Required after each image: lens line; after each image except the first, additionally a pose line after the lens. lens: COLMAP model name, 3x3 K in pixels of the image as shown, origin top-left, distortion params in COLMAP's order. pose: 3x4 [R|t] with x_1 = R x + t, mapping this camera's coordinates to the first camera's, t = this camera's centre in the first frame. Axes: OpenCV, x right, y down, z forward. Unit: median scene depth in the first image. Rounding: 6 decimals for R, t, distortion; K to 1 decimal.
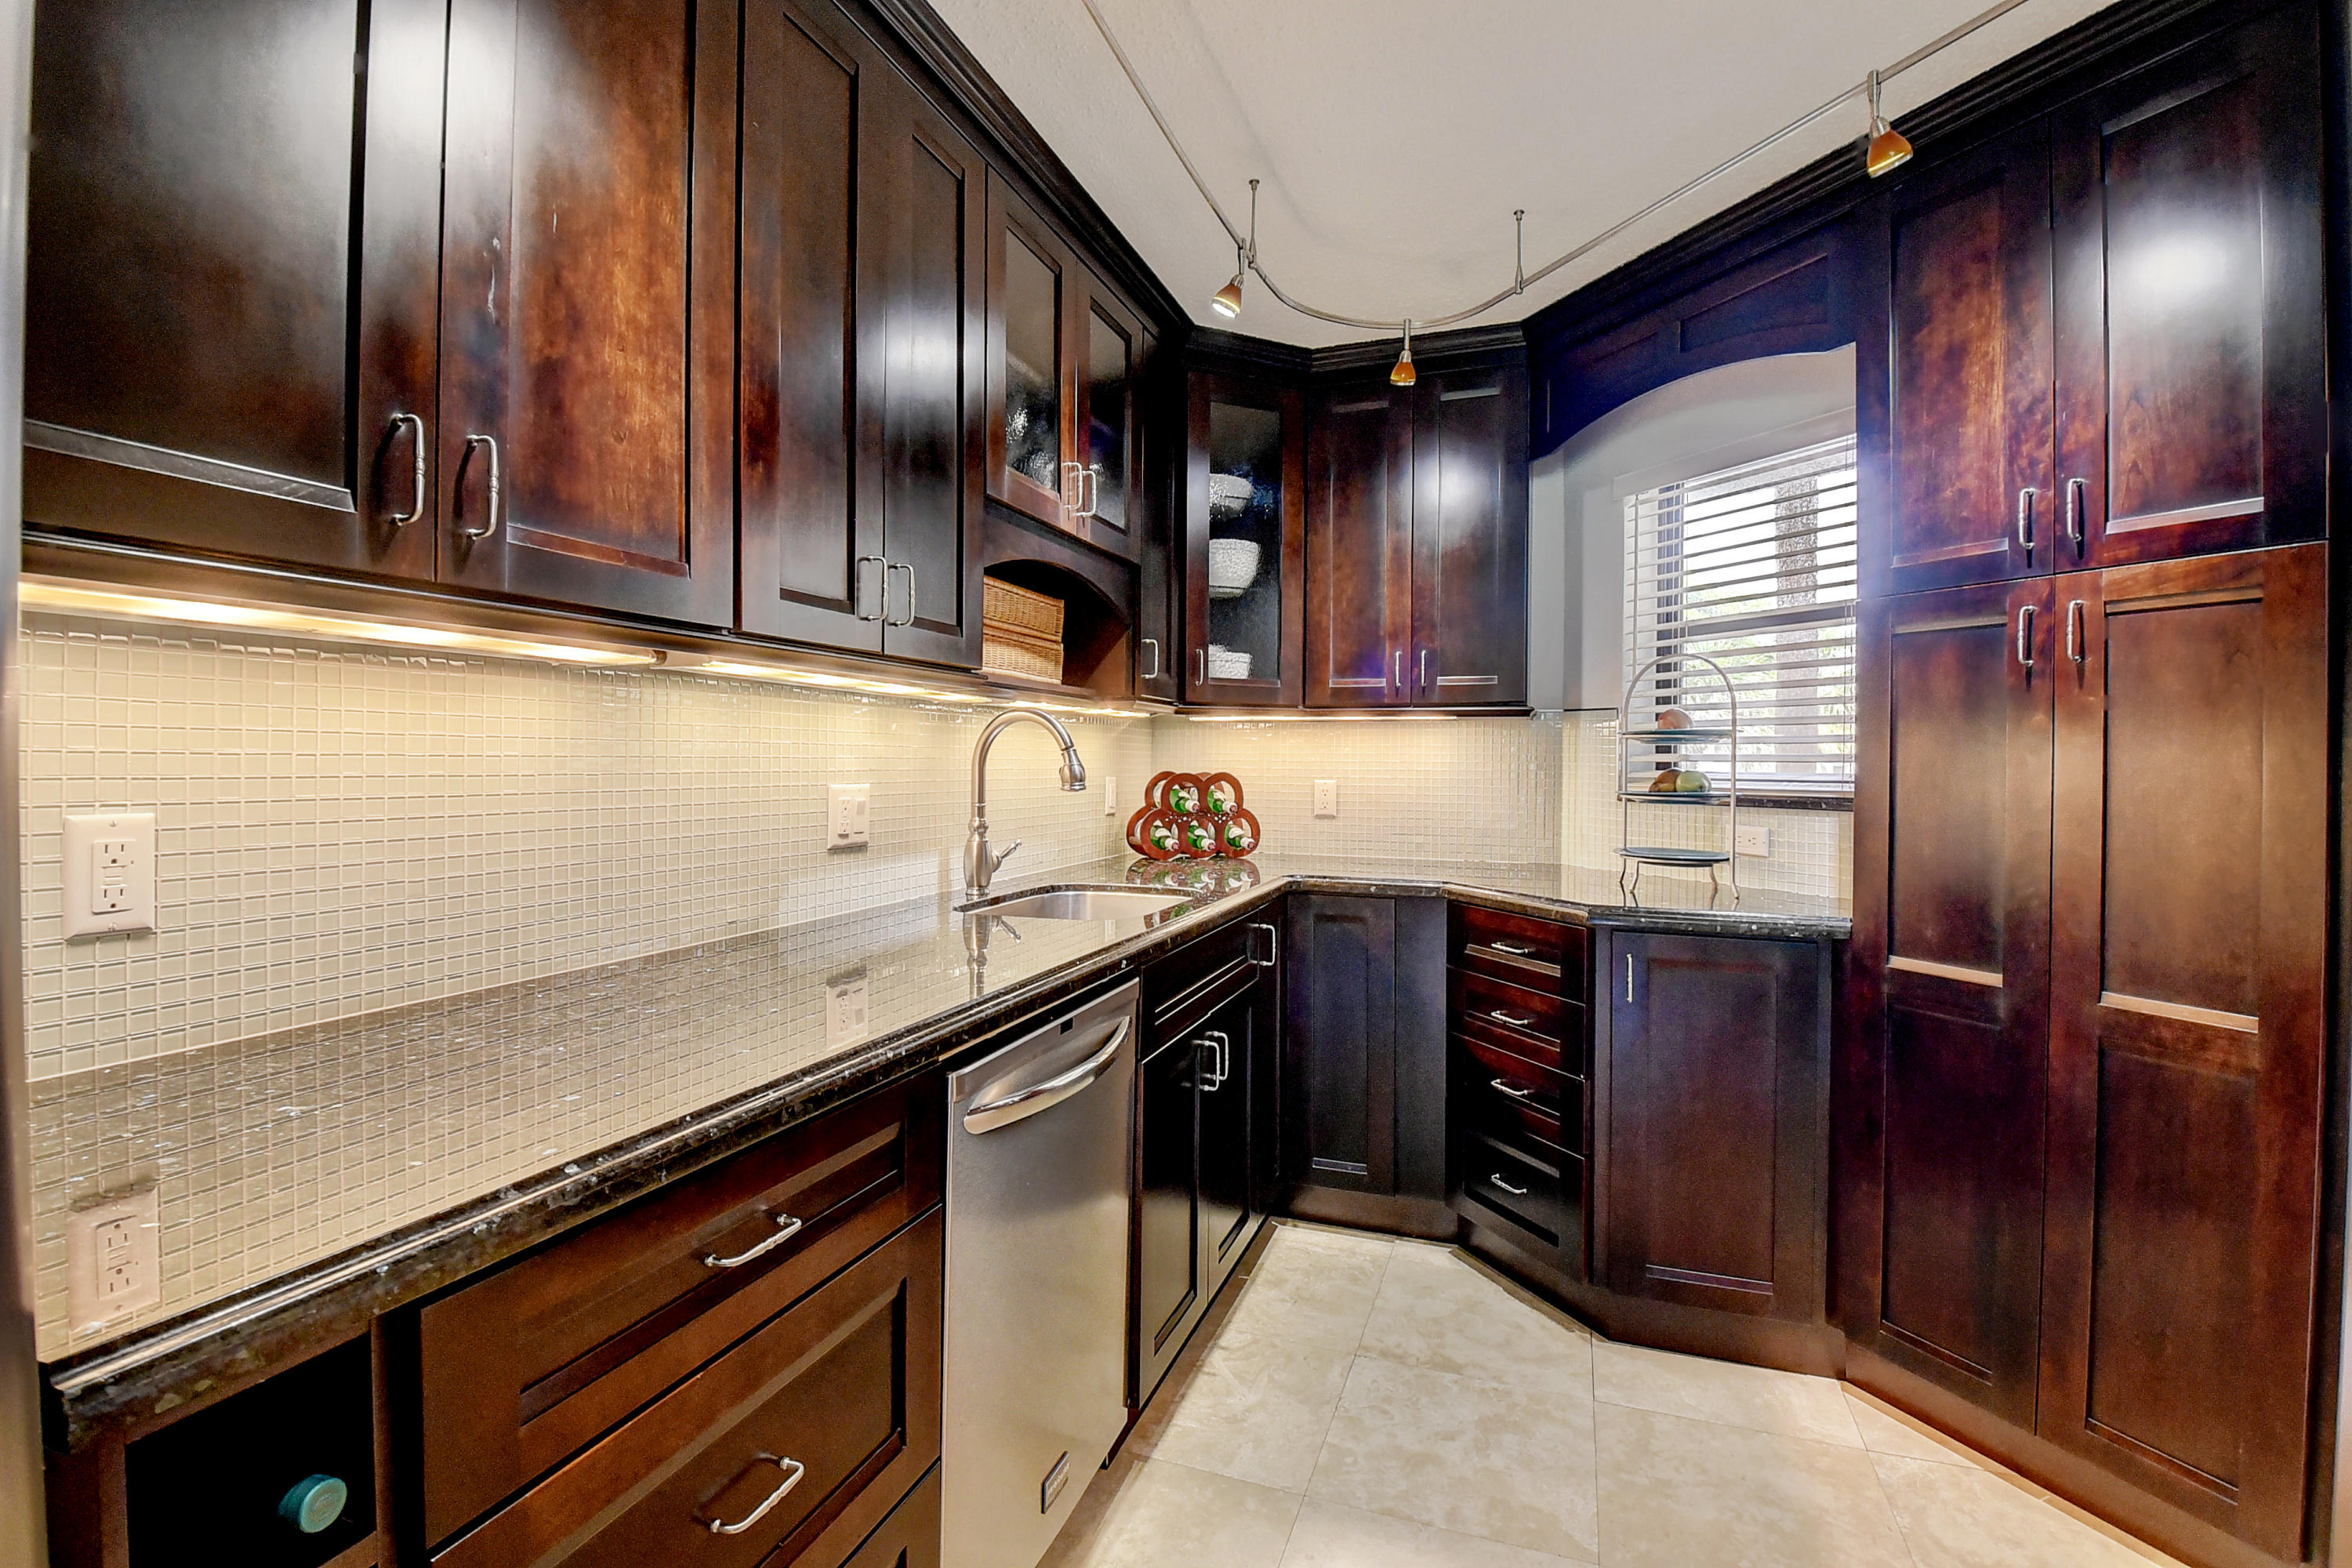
lens RADIAL K [[1056.8, 0, 1165.0], [0, 1056.8, 760.1], [0, 0, 1]] dist [0.003085, -0.022215]
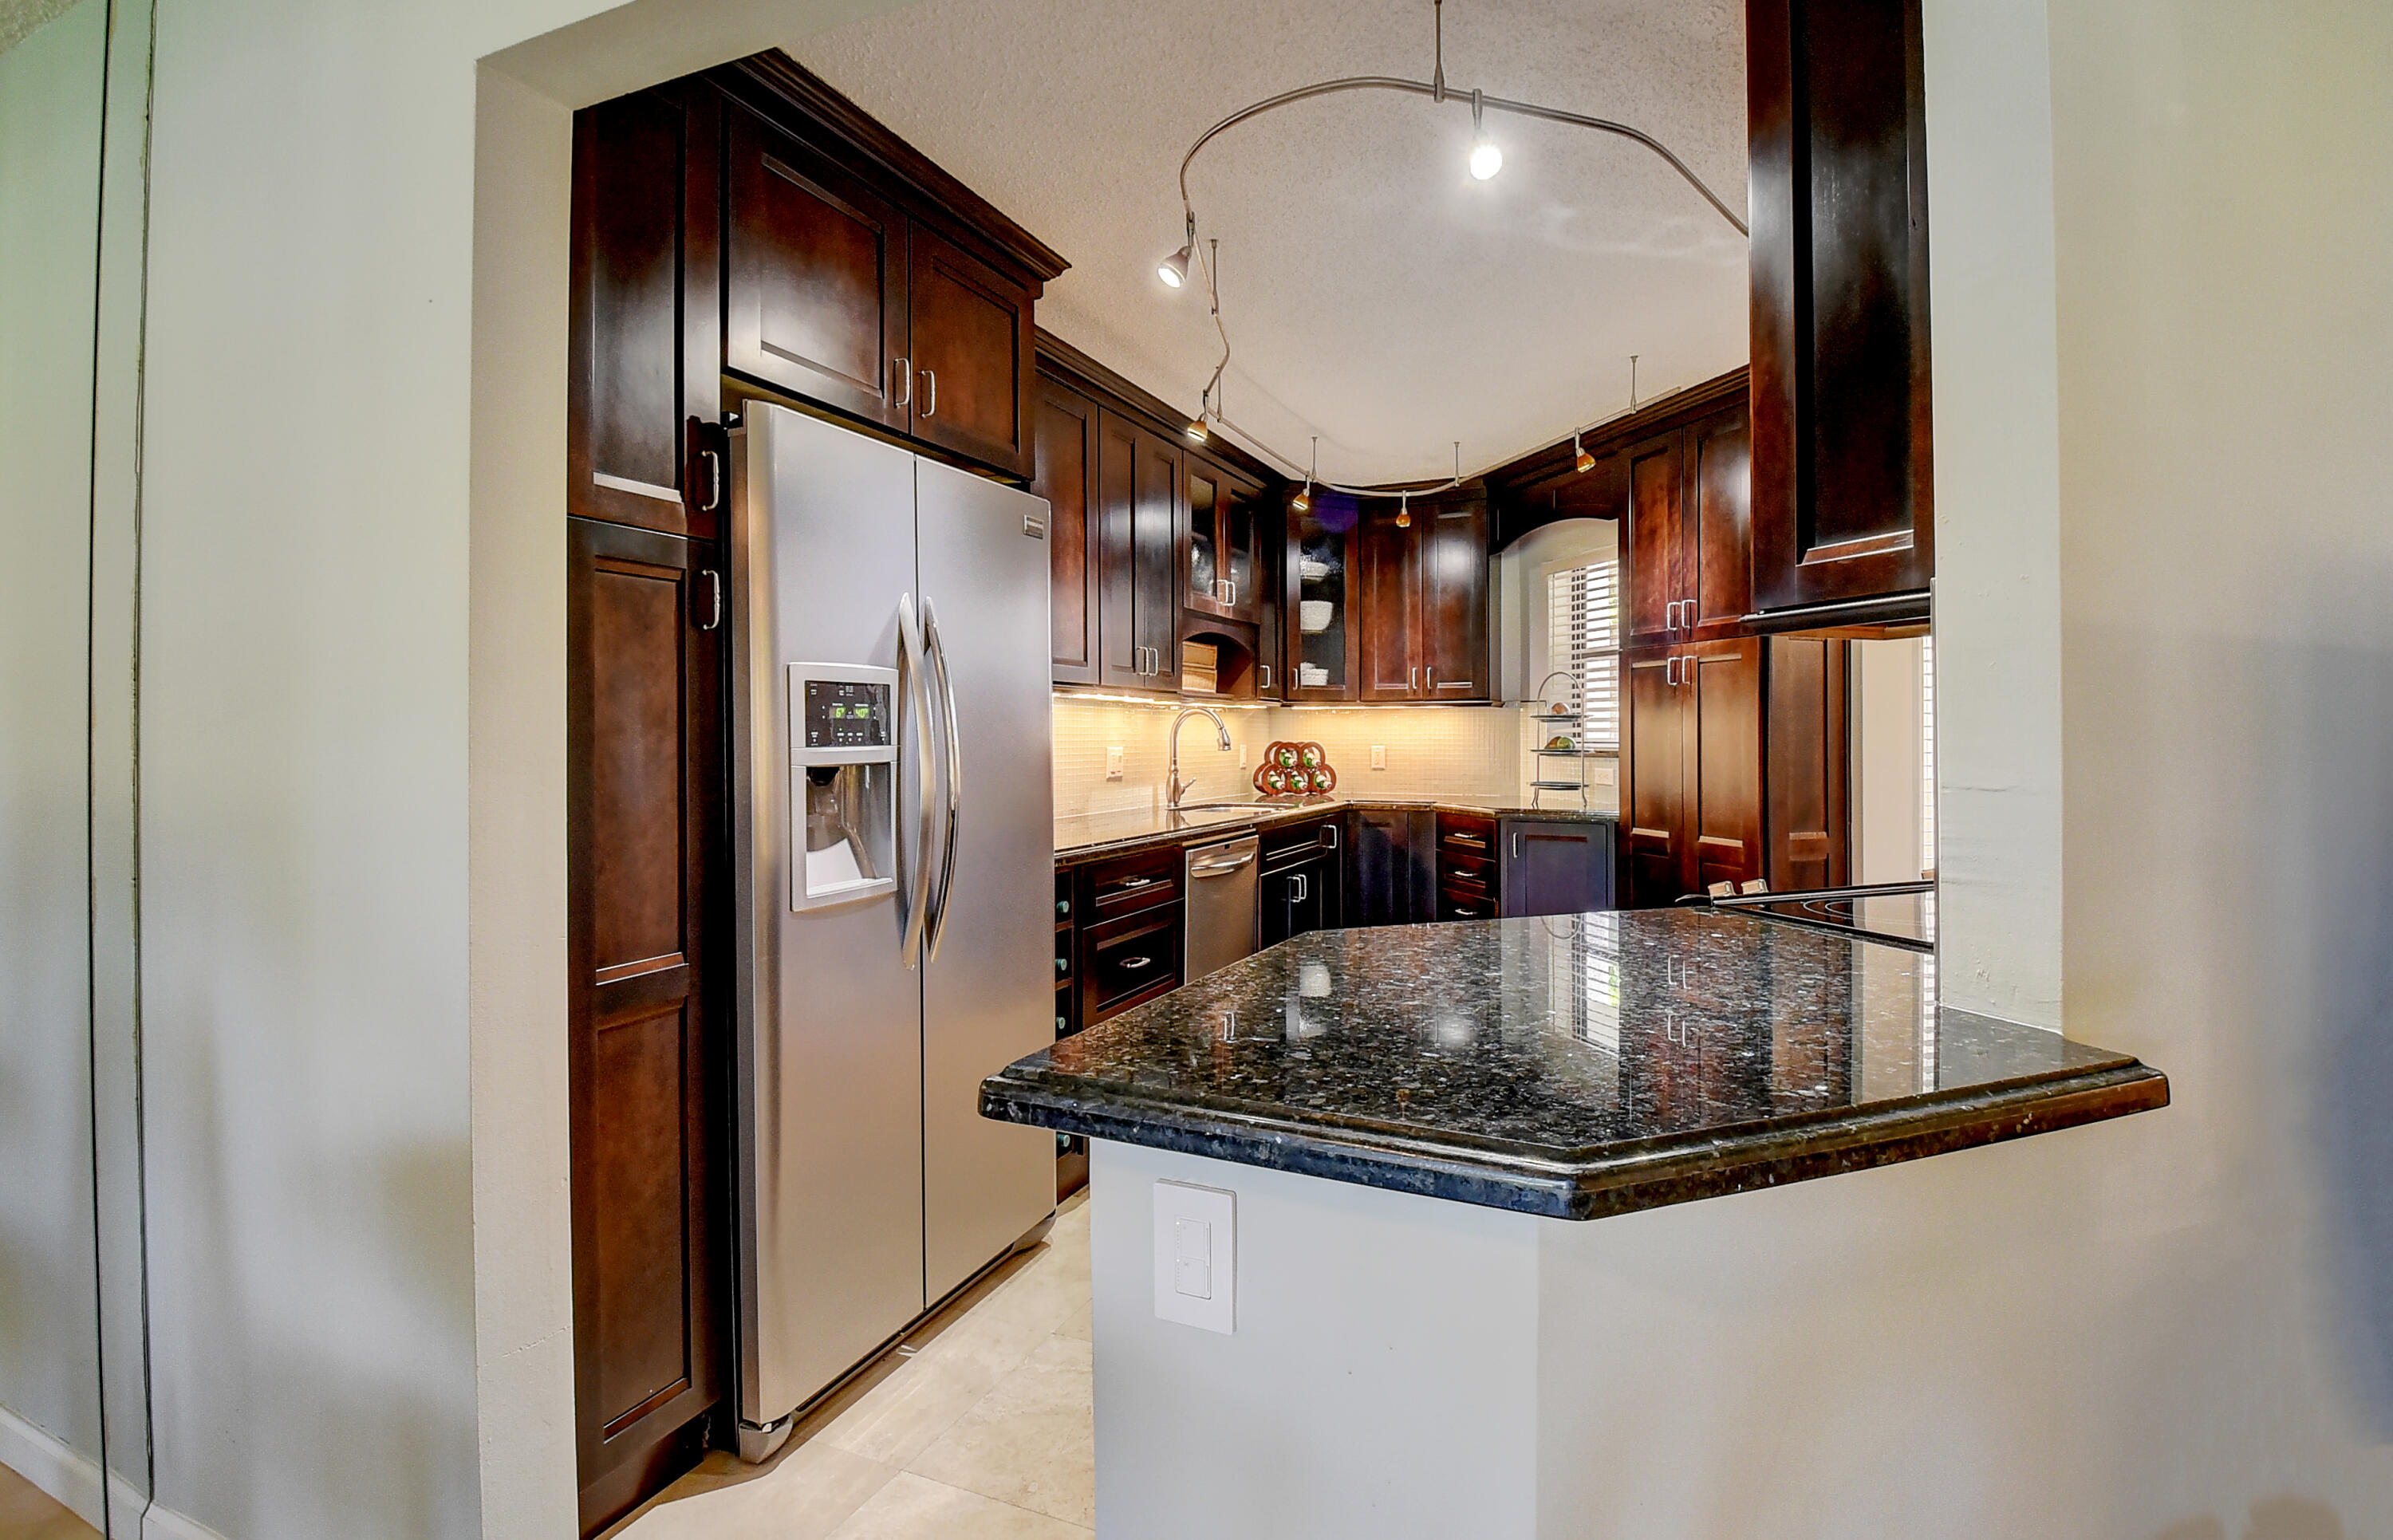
lens RADIAL K [[1108.8, 0, 1235.7], [0, 1108.8, 718.4], [0, 0, 1]] dist [0.000539, -0.000019]
pose [[0.998470, -0.010292, -0.054337, 0.037289], [0.009384, 0.999813, -0.016937, 0.004635], [0.054501, 0.016401, 0.998379, -0.874364]]
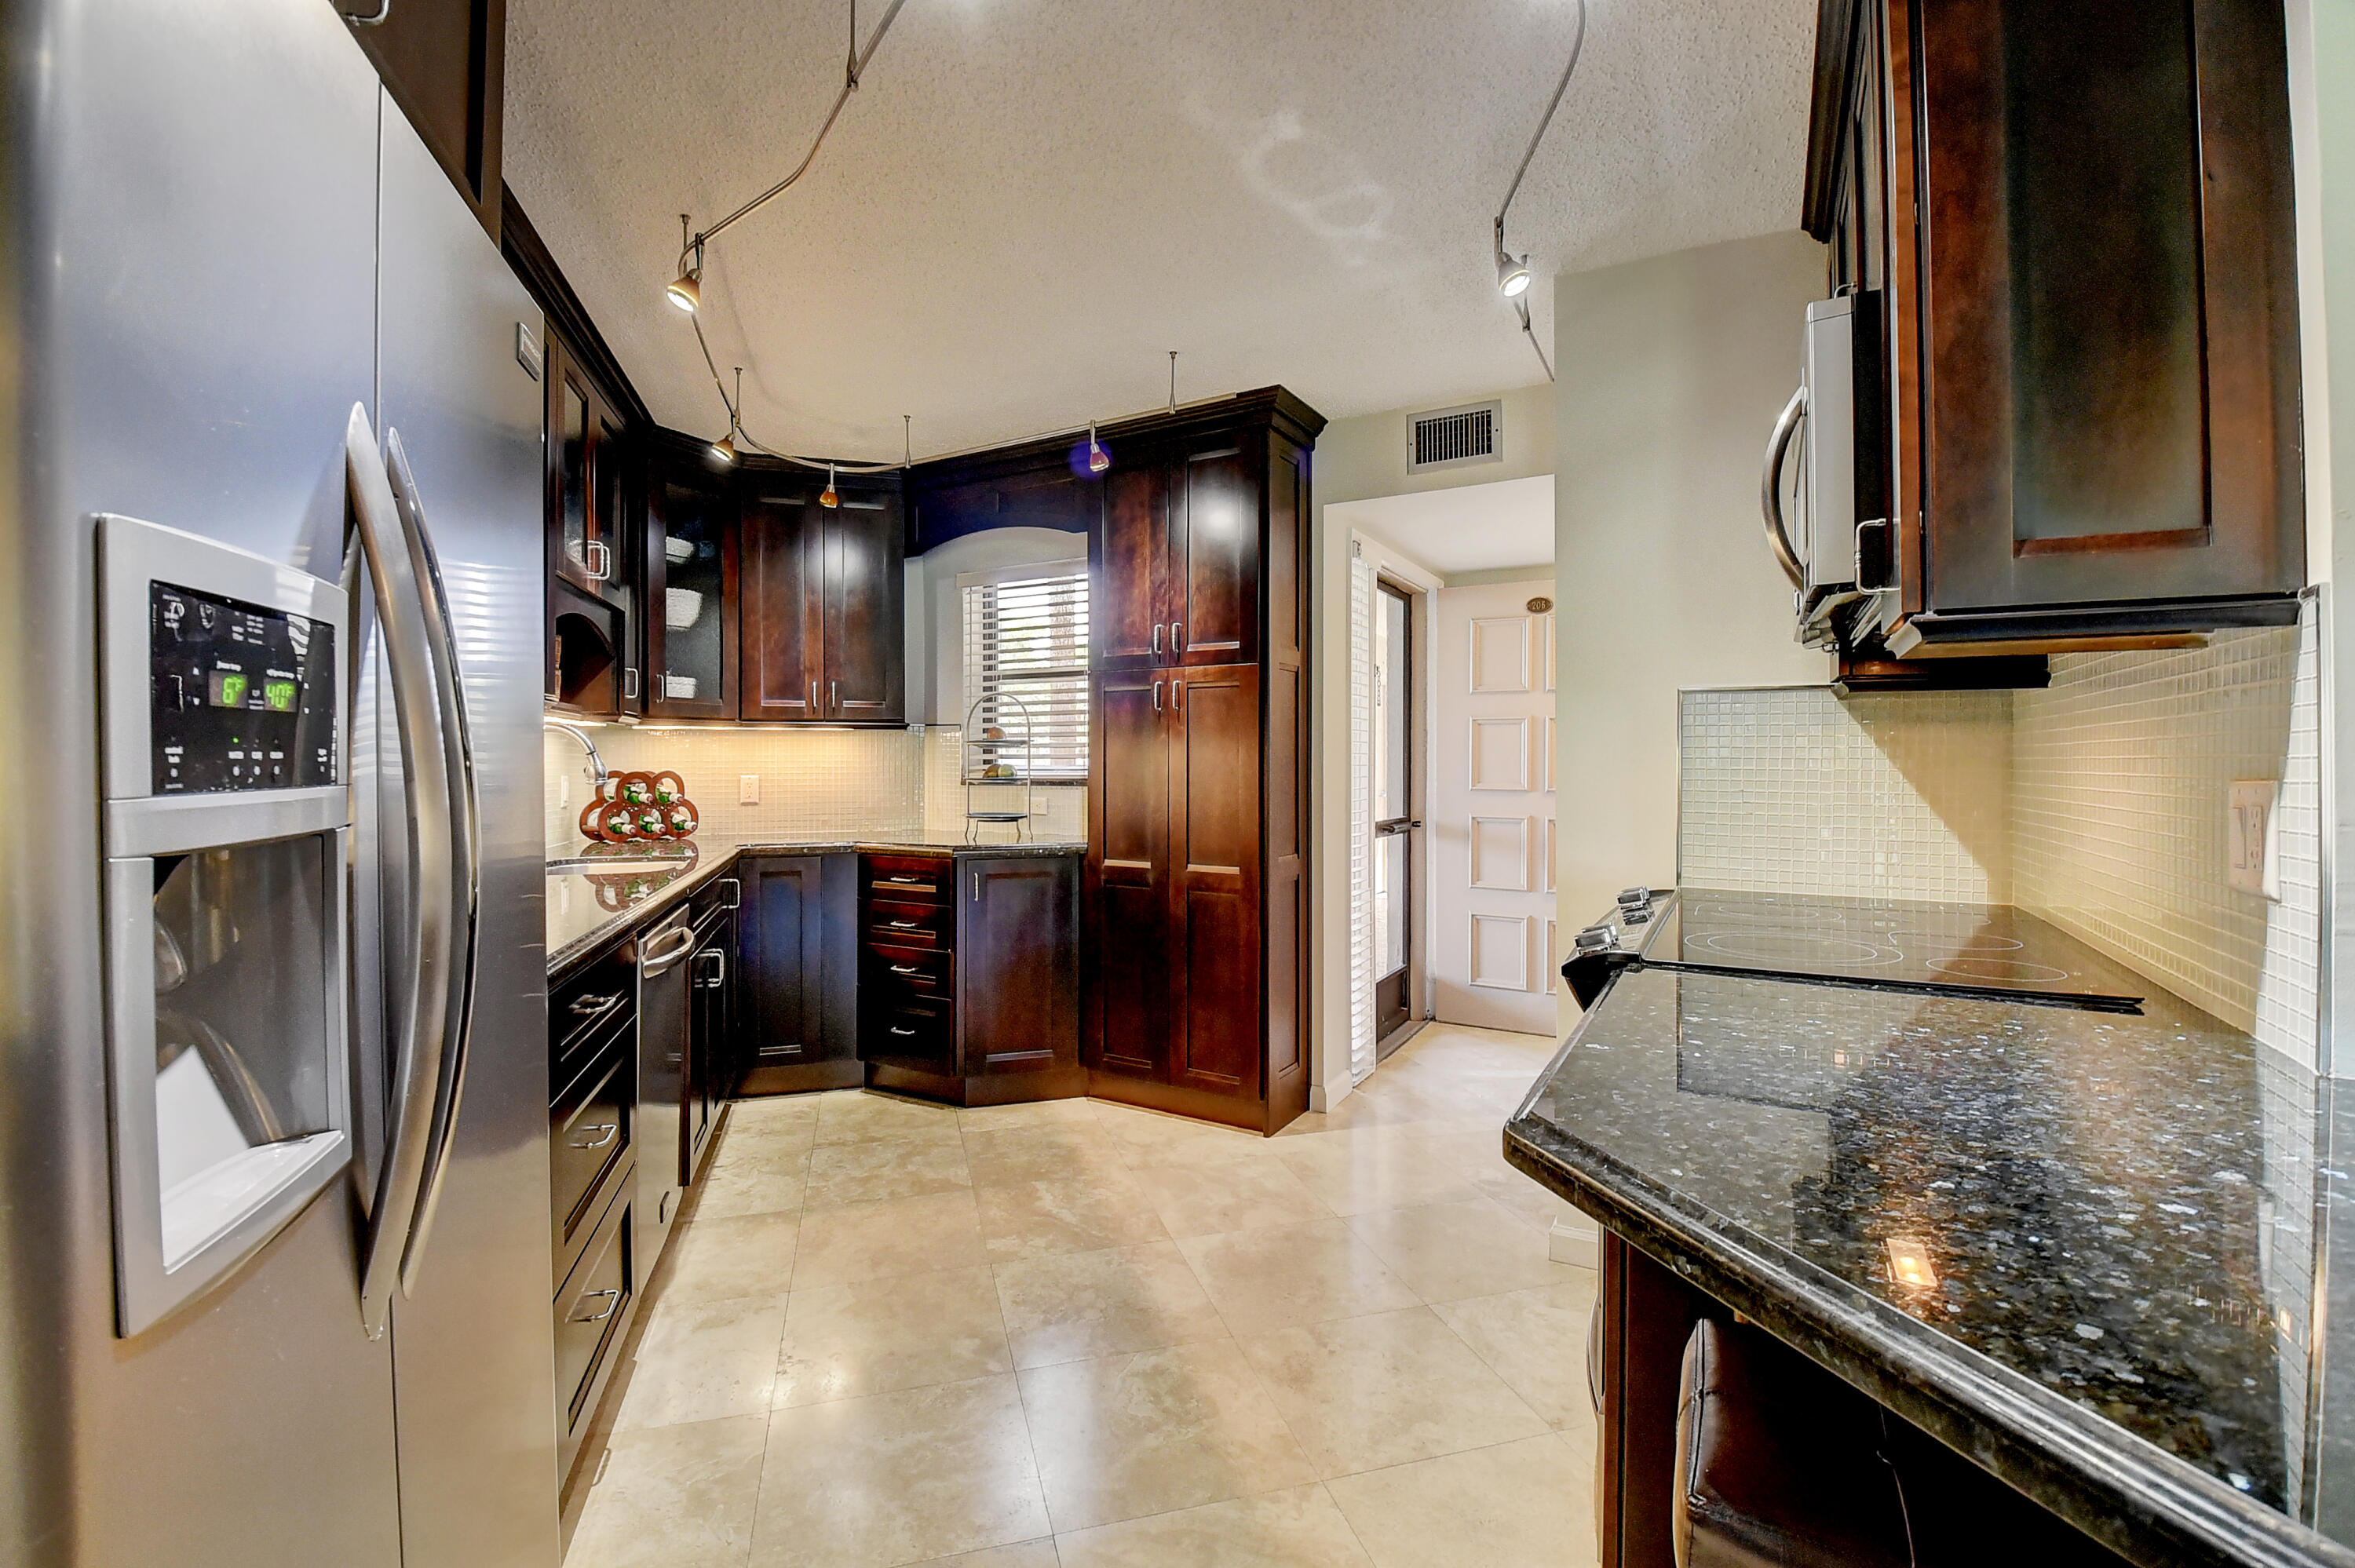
lens RADIAL K [[1036.8, 0, 1170.8], [0, 1036.8, 758.6], [0, 0, 1]] dist [0.020960, -0.036134]
pose [[0.803896, -0.006161, 0.594738, -0.249133], [0.007639, 0.999971, 0.000034, 0.002518], [-0.594721, 0.004516, 0.803920, -0.439489]]
